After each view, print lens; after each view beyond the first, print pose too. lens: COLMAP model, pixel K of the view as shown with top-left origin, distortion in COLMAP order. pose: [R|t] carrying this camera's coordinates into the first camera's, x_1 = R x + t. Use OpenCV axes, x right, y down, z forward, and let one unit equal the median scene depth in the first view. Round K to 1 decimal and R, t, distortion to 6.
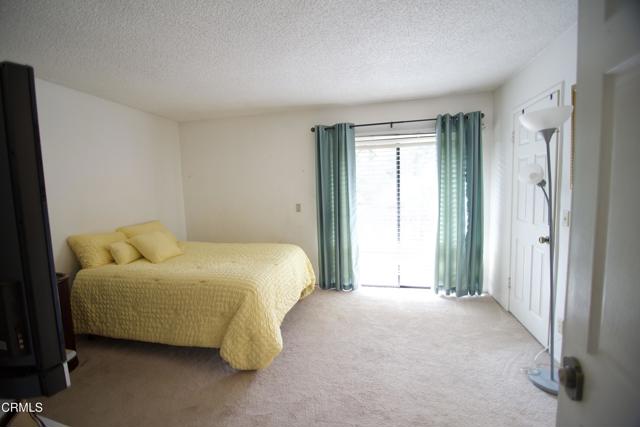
lens RADIAL K [[307.2, 0, 320.0], [0, 307.2, 213.5], [0, 0, 1]] dist [0.027119, -0.000330]
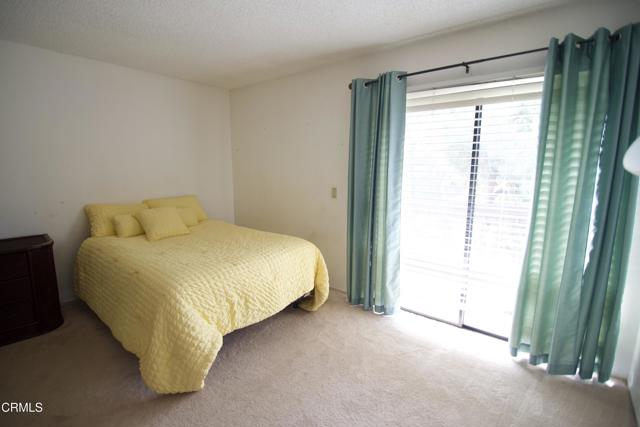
lens RADIAL K [[321.4, 0, 320.0], [0, 321.4, 213.5], [0, 0, 1]] dist [-0.001677, -0.009657]
pose [[0.884463, 0.104061, -0.454860, 0.295036], [-0.071652, 0.993543, 0.087973, -0.037345], [0.461077, -0.045218, 0.886207, 0.293493]]
